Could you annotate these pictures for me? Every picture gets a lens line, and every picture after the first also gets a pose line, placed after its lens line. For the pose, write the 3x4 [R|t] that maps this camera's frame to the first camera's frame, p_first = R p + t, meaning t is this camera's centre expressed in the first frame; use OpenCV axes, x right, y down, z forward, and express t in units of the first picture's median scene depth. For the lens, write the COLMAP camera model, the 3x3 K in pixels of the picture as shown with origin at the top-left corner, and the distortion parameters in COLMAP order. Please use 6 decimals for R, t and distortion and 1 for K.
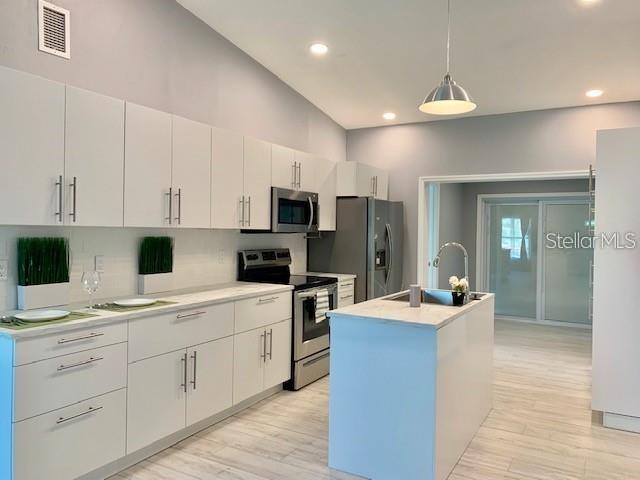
lens RADIAL K [[489.2, 0, 322.3], [0, 489.2, 235.2], [0, 0, 1]] dist [0.060083, -0.073928]
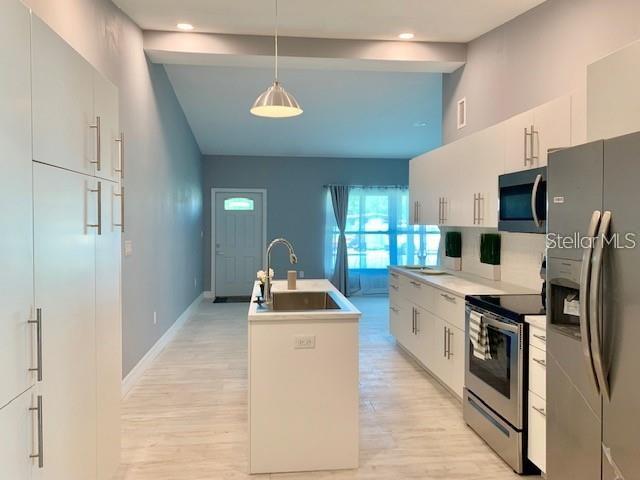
lens RADIAL K [[489.2, 0, 322.3], [0, 489.2, 235.2], [0, 0, 1]] dist [0.060083, -0.073928]
pose [[-0.807634, 0.001537, -0.589682, 0.730361], [-0.018980, 0.999411, 0.028600, -0.020271], [0.589378, 0.034291, -0.807129, 1.753980]]
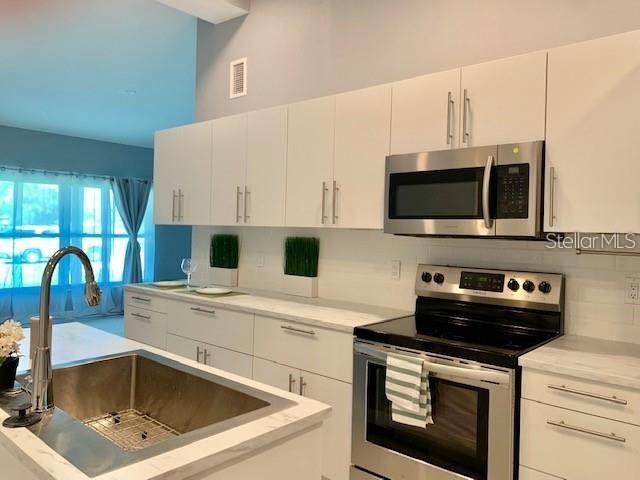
lens RADIAL K [[489.2, 0, 322.3], [0, 489.2, 235.2], [0, 0, 1]] dist [0.060083, -0.073928]
pose [[-0.199420, -0.003758, -0.979907, 0.583907], [-0.031362, 0.999505, 0.002549, -0.004163], [0.979412, 0.031240, -0.199439, 1.237127]]
